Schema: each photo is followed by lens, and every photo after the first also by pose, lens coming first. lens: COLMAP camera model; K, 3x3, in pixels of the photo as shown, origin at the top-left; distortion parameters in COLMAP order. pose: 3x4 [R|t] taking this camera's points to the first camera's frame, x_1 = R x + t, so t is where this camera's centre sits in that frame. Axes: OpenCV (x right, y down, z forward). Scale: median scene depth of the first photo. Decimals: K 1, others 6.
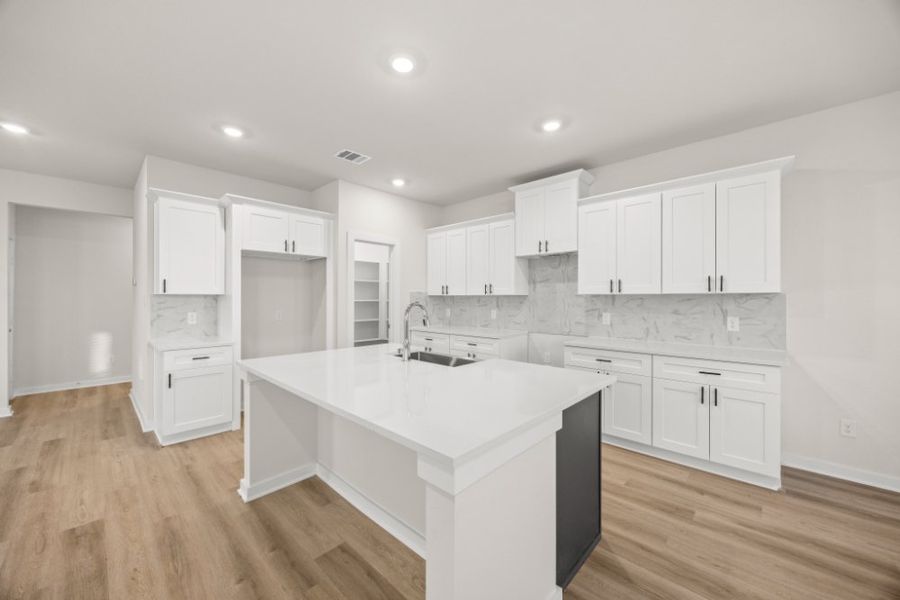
lens RADIAL K [[356.1, 0, 466.7], [0, 356.1, 296.3], [0, 0, 1]] dist [0.006645, -0.000226]
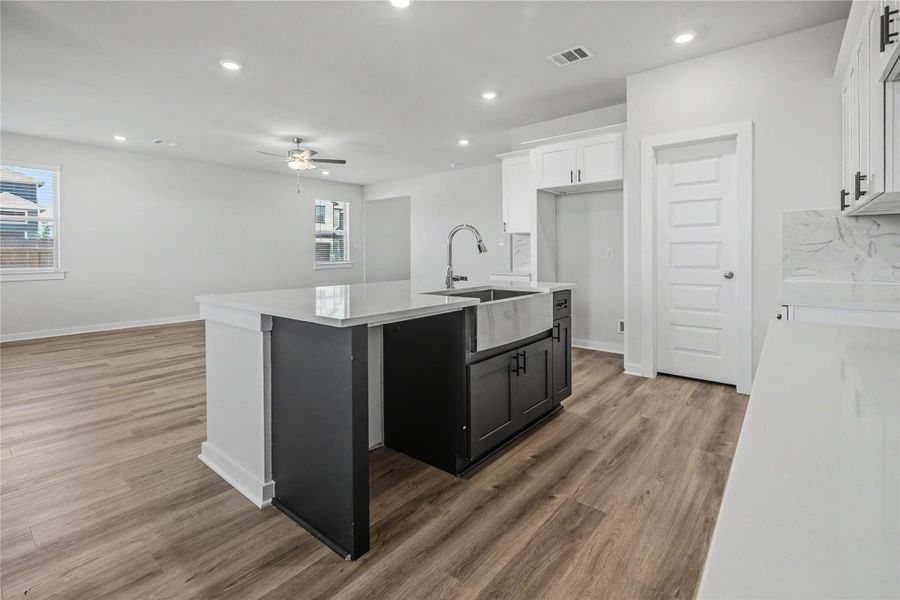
lens RADIAL K [[410.8, 0, 442.2], [0, 410.8, 251.8], [0, 0, 1]] dist [-0.002585, -0.000568]
pose [[0.040703, -0.001988, -0.999169, 0.567970], [0.007230, 0.999972, -0.001695, 0.057276], [0.999145, -0.007155, 0.040716, 0.619124]]
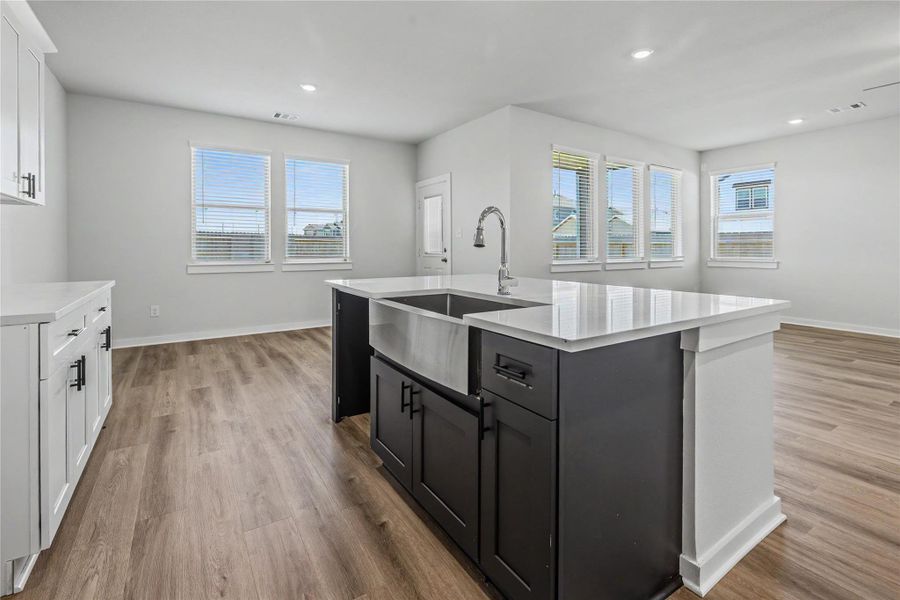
lens RADIAL K [[410.8, 0, 449.1], [0, 410.8, 247.1], [0, 0, 1]] dist [-0.002585, -0.000568]
pose [[-0.968776, 0.000253, 0.247936, -0.186270], [0.000477, 1.000000, 0.000845, 0.058872], [-0.247936, 0.000937, -0.968776, 1.170479]]
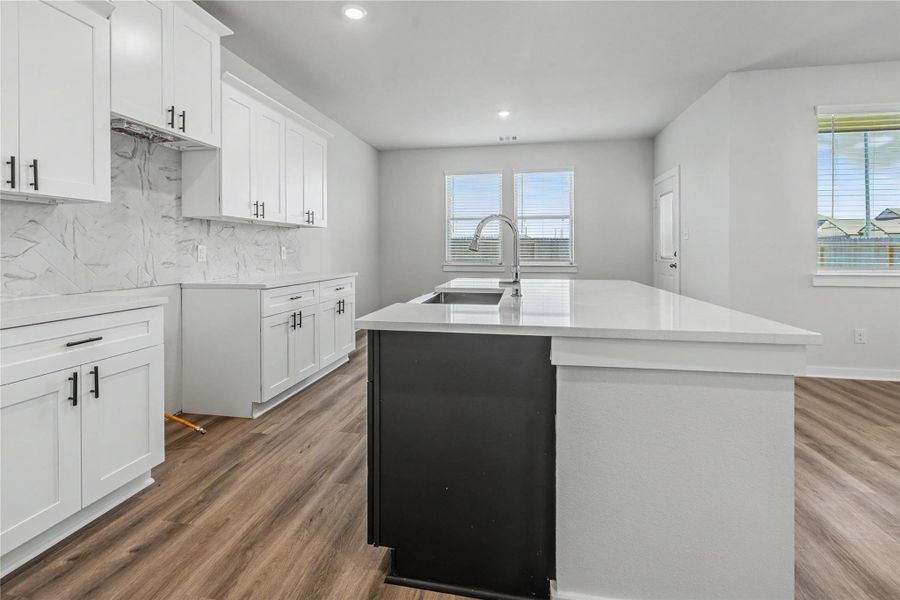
lens RADIAL K [[410.8, 0, 449.9], [0, 410.8, 251.1], [0, 0, 1]] dist [-0.002585, -0.000568]
pose [[-0.539516, 0.002931, 0.841970, -0.533628], [0.002903, 0.999994, -0.001621, 0.060823], [-0.841970, 0.001570, -0.539522, 1.024326]]
